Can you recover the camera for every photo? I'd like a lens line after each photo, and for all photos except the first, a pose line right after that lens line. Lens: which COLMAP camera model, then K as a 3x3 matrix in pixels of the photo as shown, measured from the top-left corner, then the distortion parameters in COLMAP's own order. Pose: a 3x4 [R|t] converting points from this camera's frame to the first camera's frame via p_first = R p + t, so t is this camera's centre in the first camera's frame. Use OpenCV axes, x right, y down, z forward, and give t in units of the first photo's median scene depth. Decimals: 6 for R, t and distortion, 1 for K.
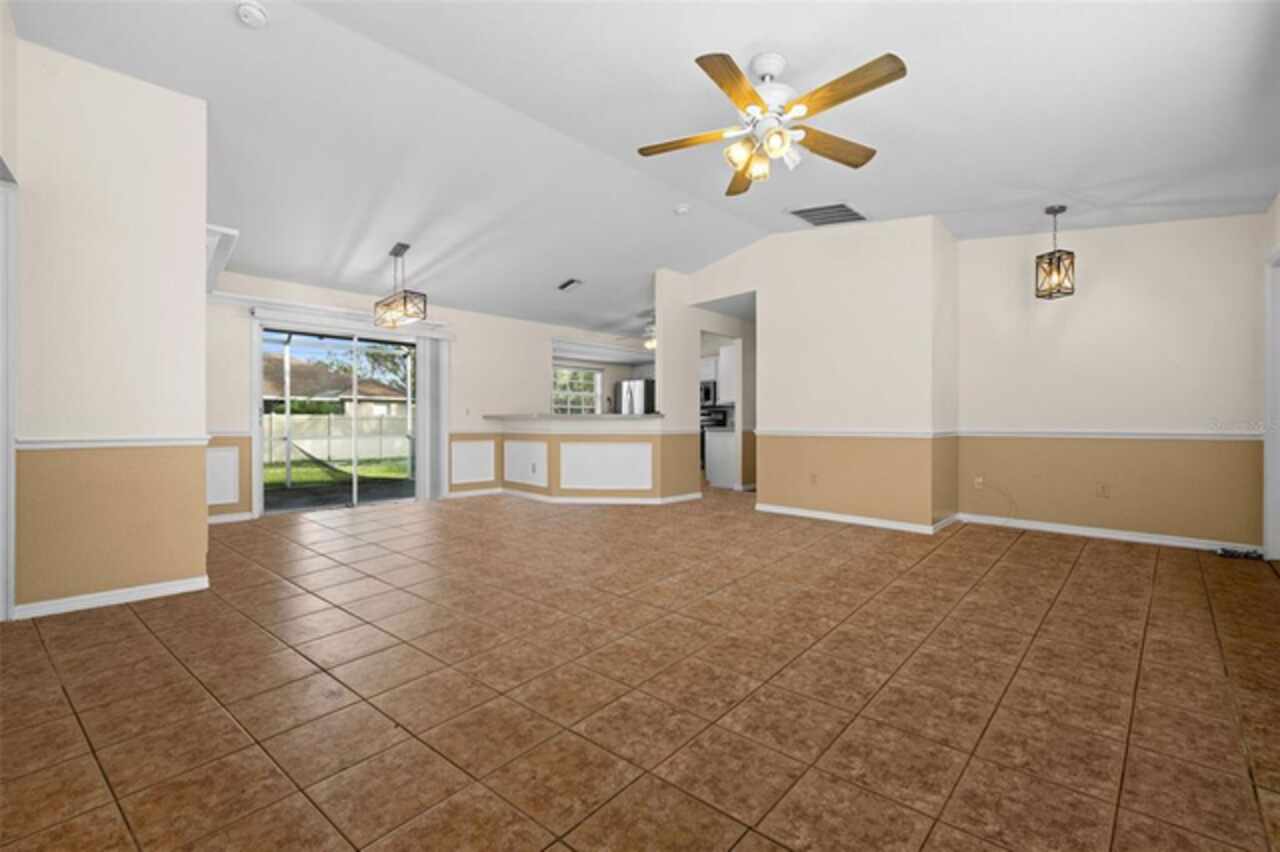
lens RADIAL K [[503.6, 0, 642.9], [0, 503.6, 423.1], [0, 0, 1]] dist [0.000612, 0.000296]
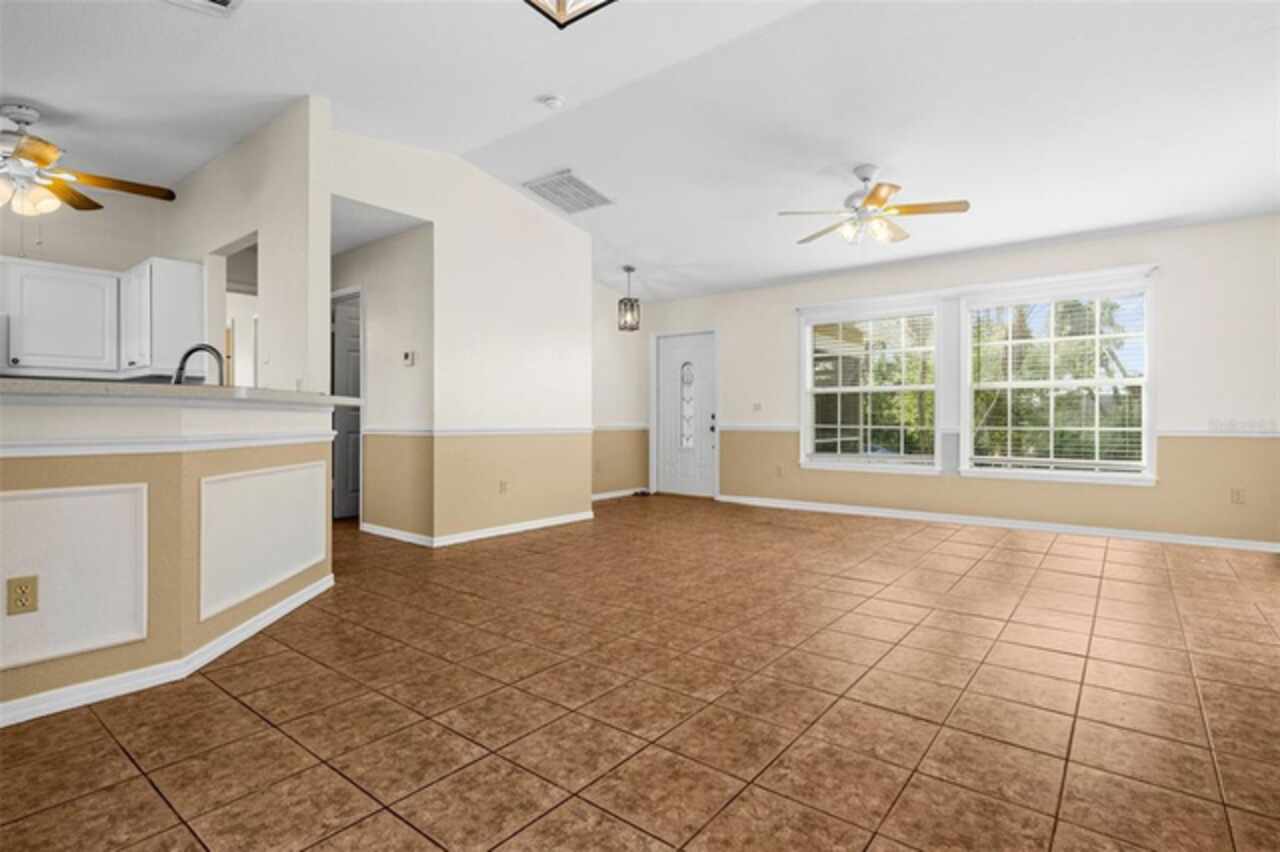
lens RADIAL K [[621.7, 0, 640.9], [0, 621.7, 420.0], [0, 0, 1]] dist [0.000397, 0.000475]
pose [[-0.130808, 0.001735, 0.991406, -0.598698], [-0.001166, 0.999998, -0.001904, 0.002608], [-0.991407, -0.001405, -0.130806, 0.781545]]
